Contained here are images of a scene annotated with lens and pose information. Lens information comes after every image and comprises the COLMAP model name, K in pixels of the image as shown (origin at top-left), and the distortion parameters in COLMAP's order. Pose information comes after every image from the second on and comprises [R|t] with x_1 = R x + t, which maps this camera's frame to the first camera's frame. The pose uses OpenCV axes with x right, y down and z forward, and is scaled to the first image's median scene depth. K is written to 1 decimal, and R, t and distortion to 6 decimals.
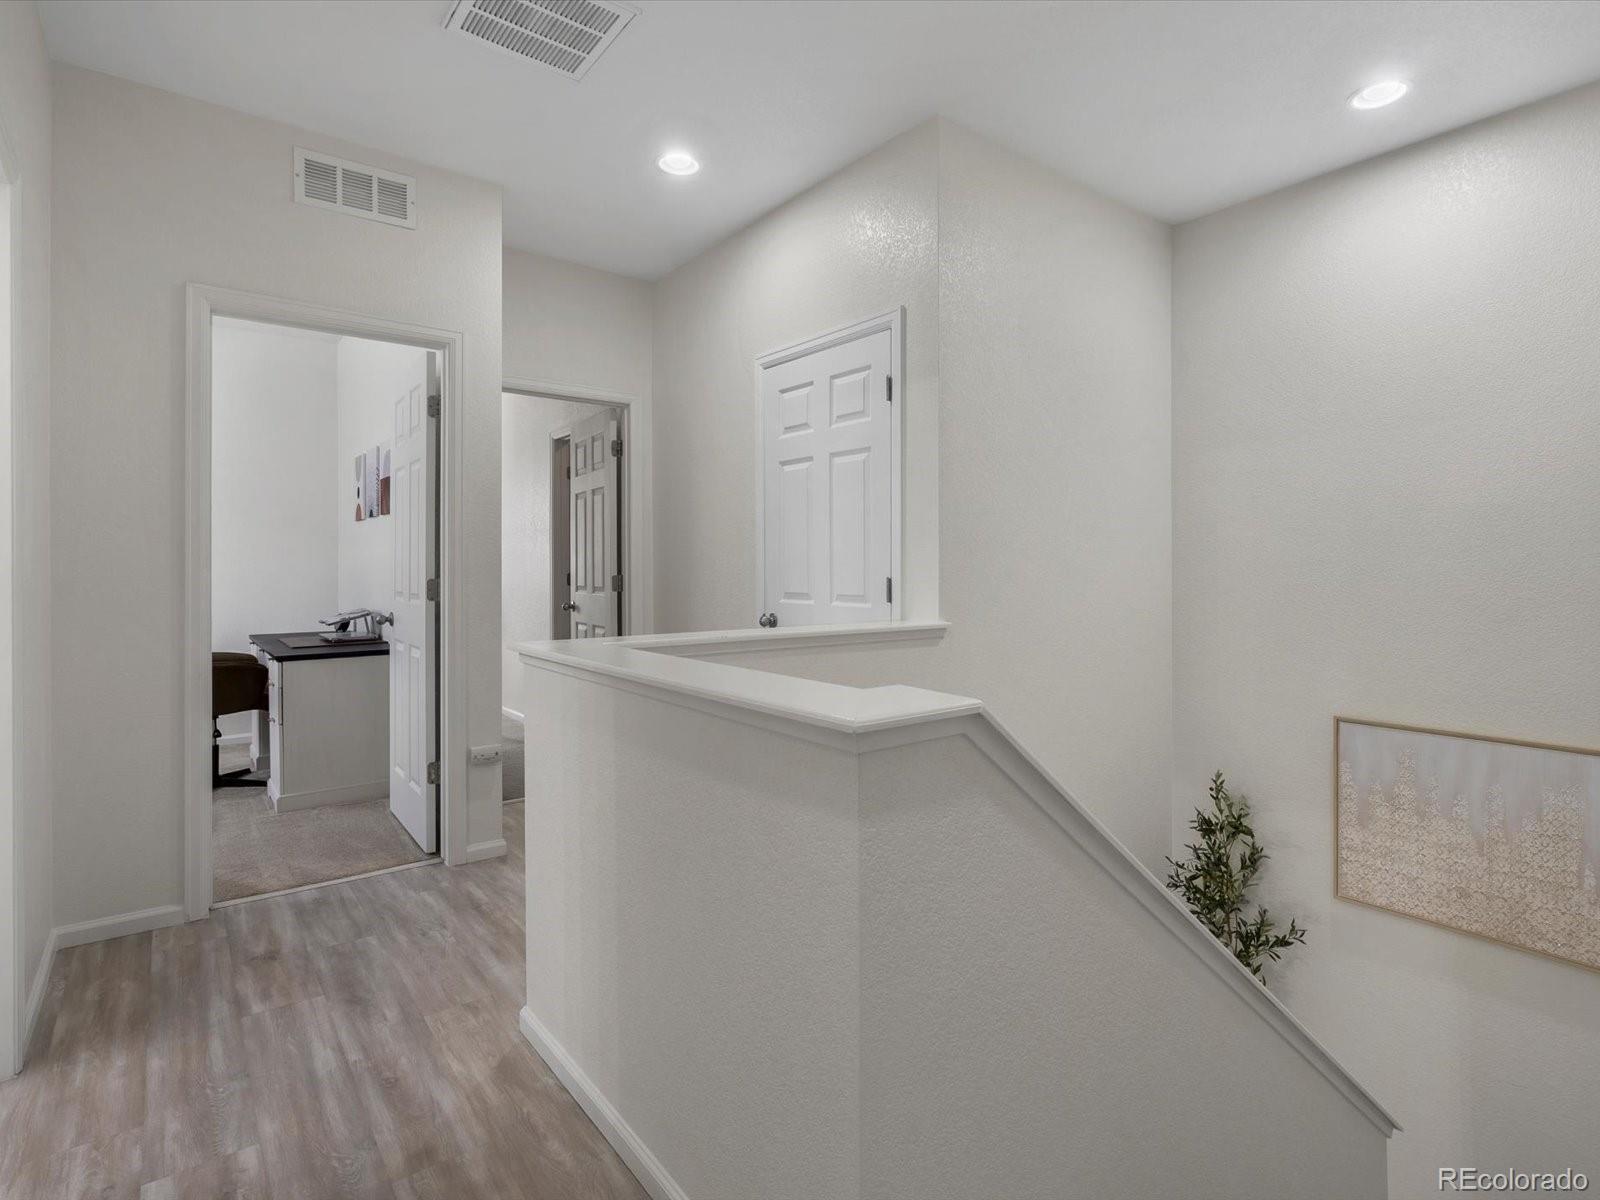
lens RADIAL K [[820.5, 0, 800.7], [0, 820.5, 591.8], [0, 0, 1]] dist [-0.002528, -0.000263]
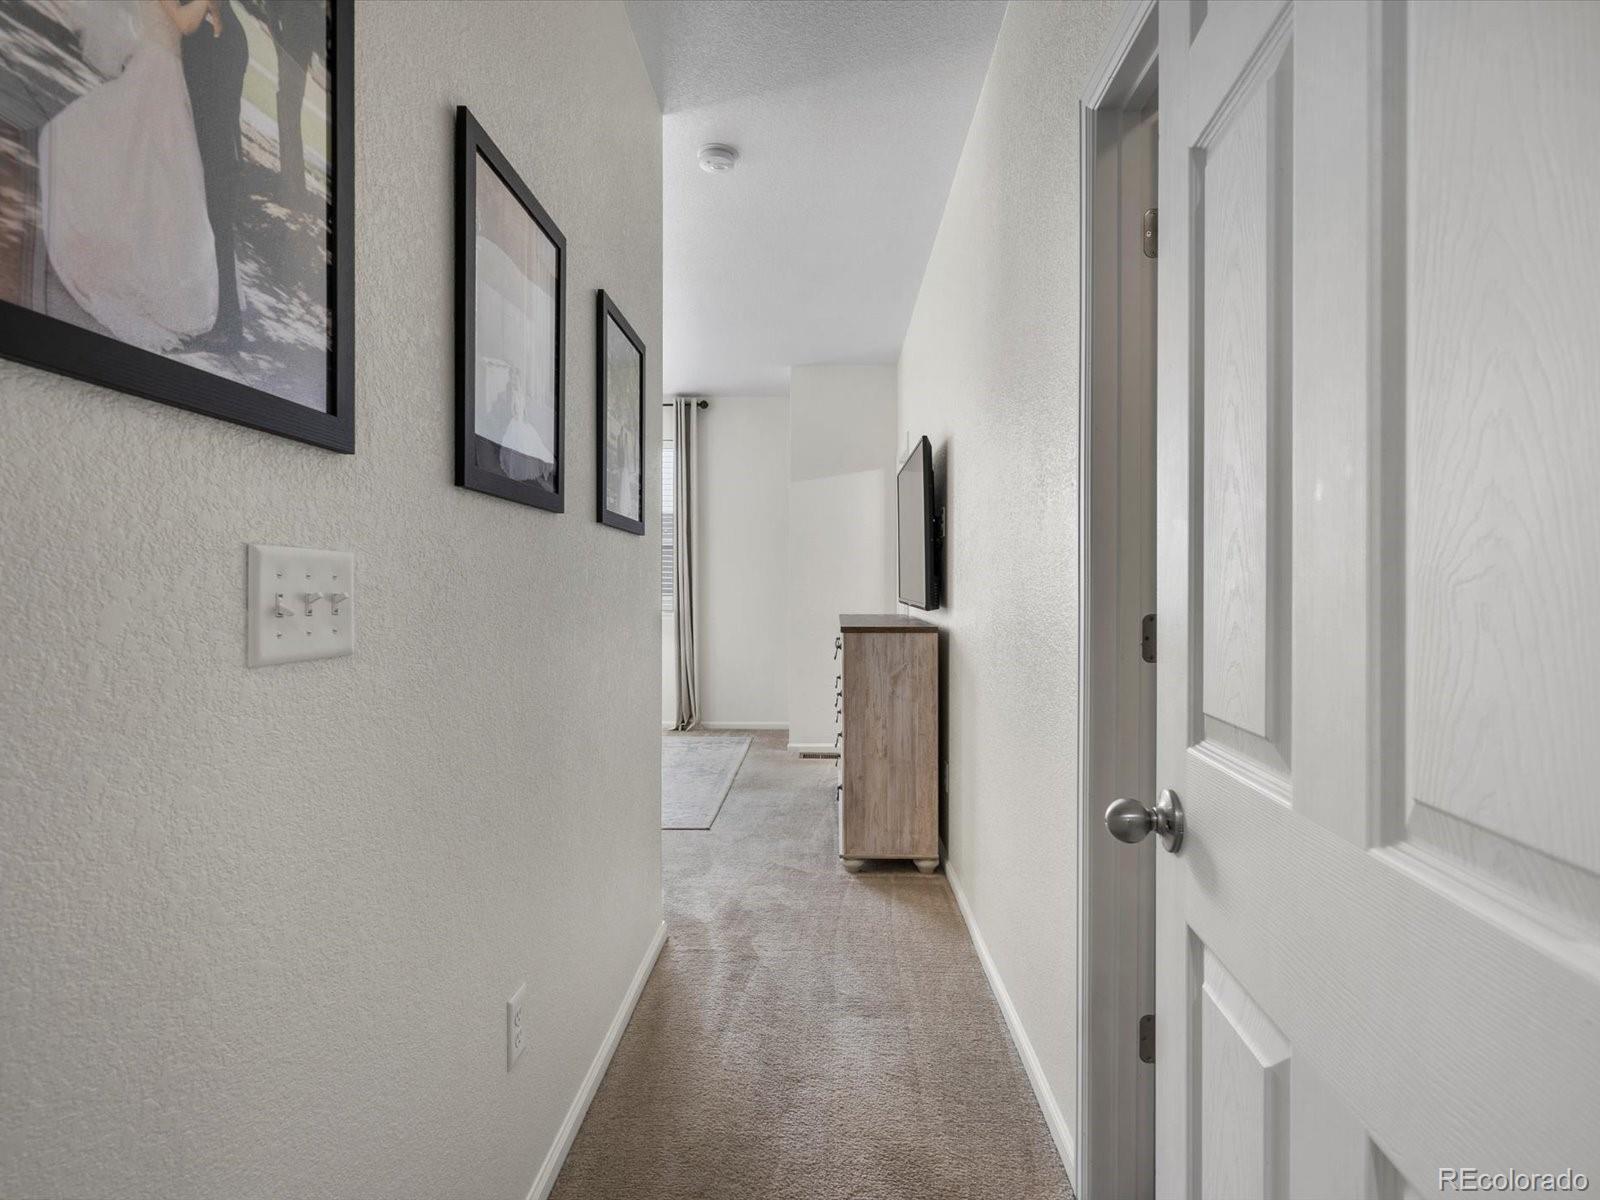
lens RADIAL K [[820.5, 0, 800.3], [0, 820.5, 595.5], [0, 0, 1]] dist [-0.002528, -0.000263]
pose [[0.764379, 0.002527, -0.644762, -0.229969], [-0.014804, 0.999797, -0.013632, -0.023991], [0.644597, 0.019966, 0.764262, 0.831858]]
